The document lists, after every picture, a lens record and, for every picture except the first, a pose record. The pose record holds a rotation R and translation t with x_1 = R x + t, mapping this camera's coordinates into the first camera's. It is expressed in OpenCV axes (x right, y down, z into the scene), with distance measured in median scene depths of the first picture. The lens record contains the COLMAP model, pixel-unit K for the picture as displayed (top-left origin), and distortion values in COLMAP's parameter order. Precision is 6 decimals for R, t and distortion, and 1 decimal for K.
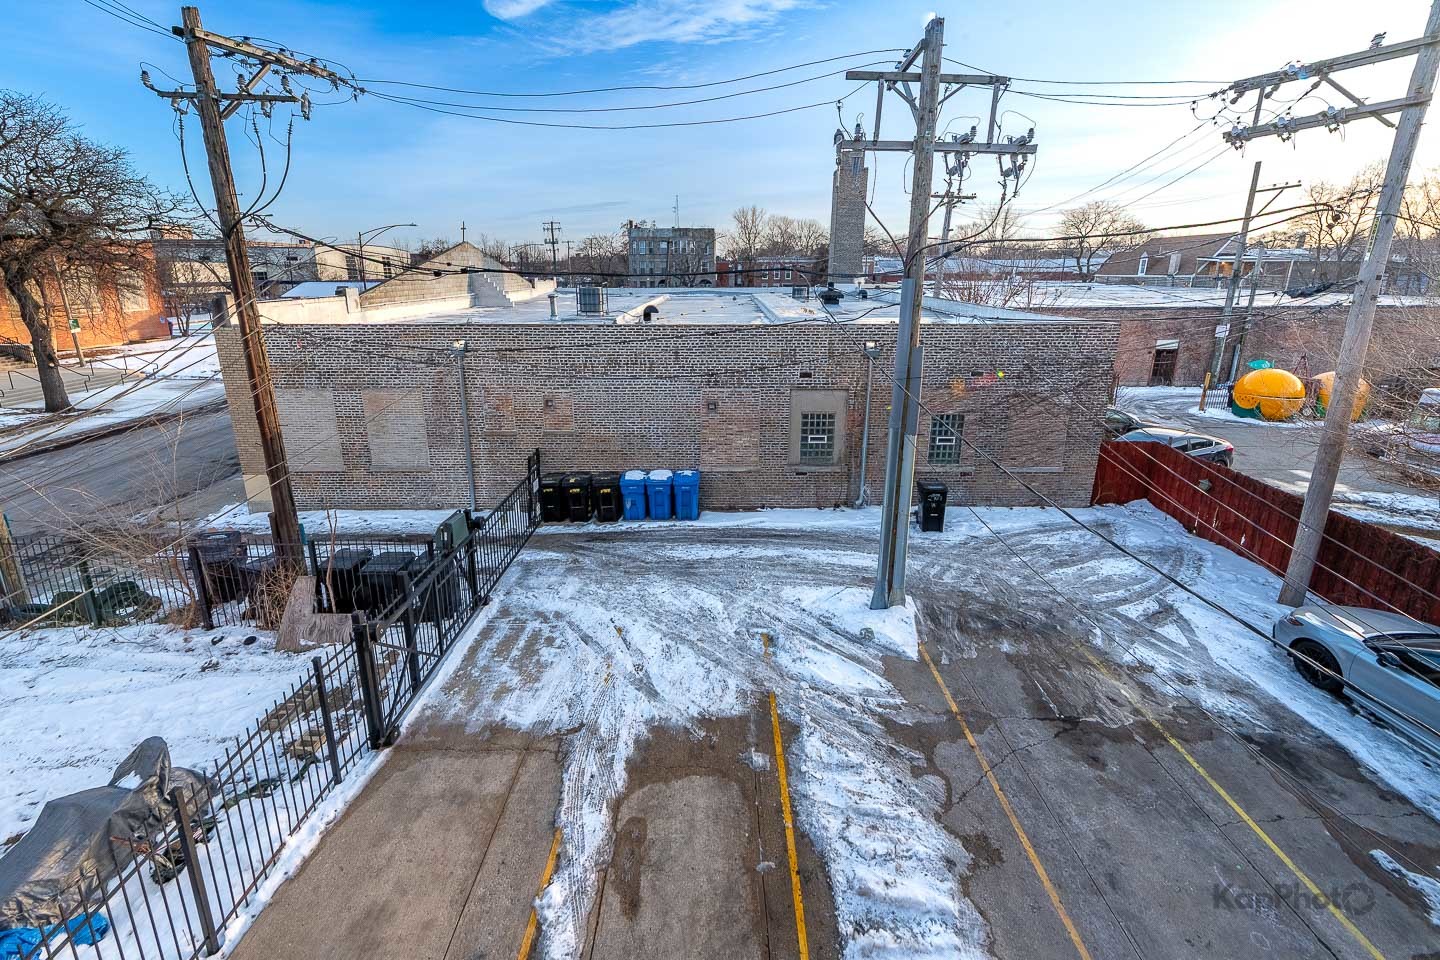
lens RADIAL K [[585.2, 0, 719.1], [0, 585.2, 431.3], [0, 0, 1]] dist [0.015568, -0.003648]
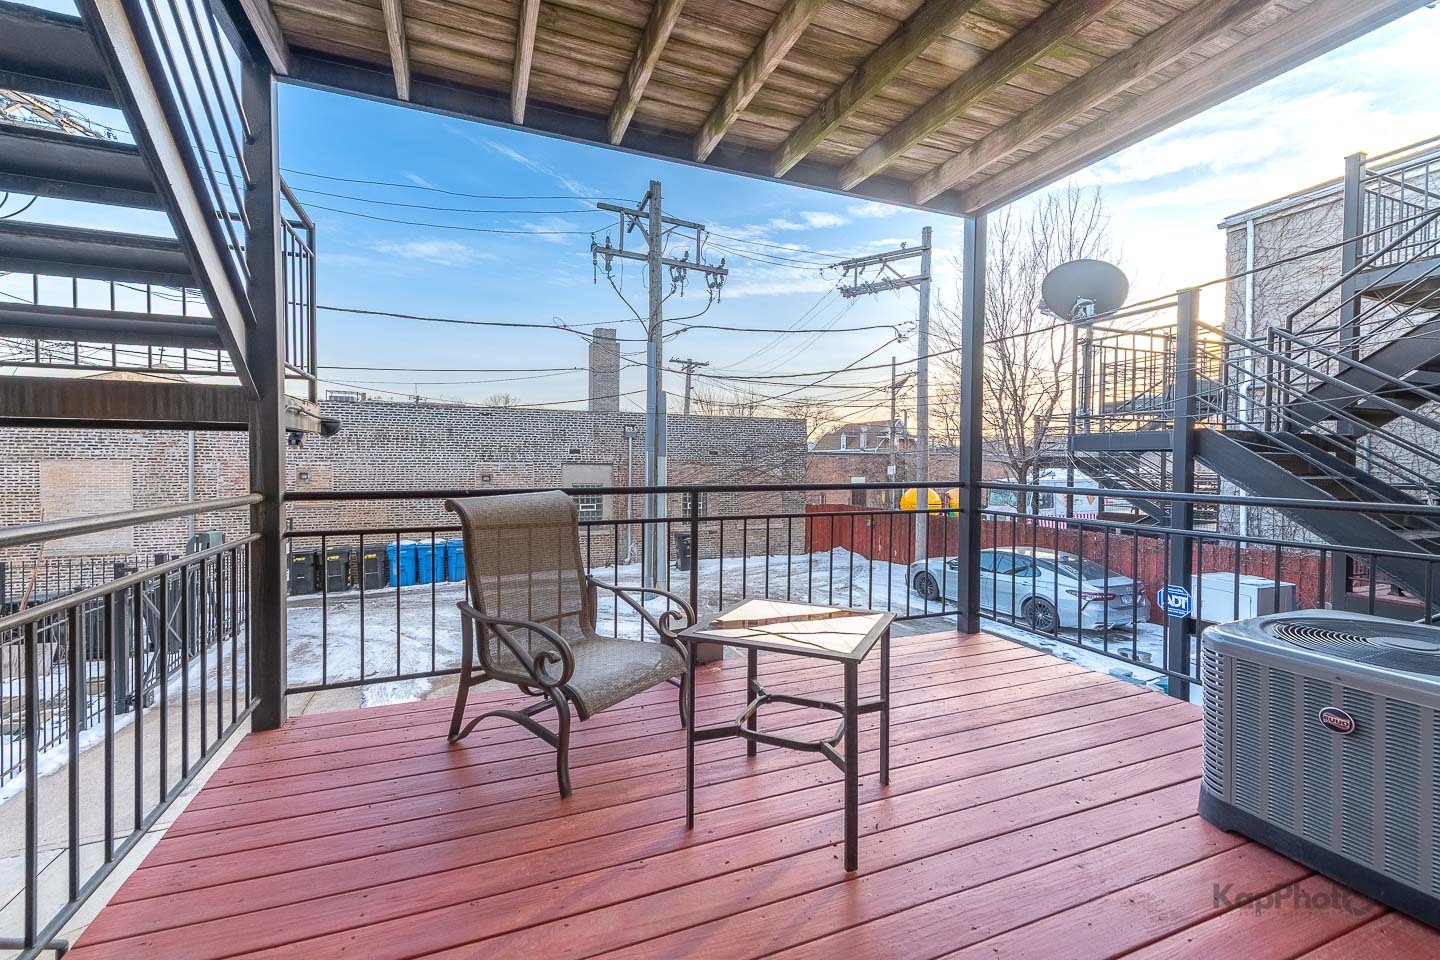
lens RADIAL K [[609.9, 0, 725.5], [0, 609.9, 467.9], [0, 0, 1]] dist [0.015002, -0.000774]
pose [[0.920943, 0.001029, 0.389696, -0.055514], [0.100122, 0.965804, -0.239163, 0.304725], [-0.376616, 0.259273, 0.889347, -0.198278]]
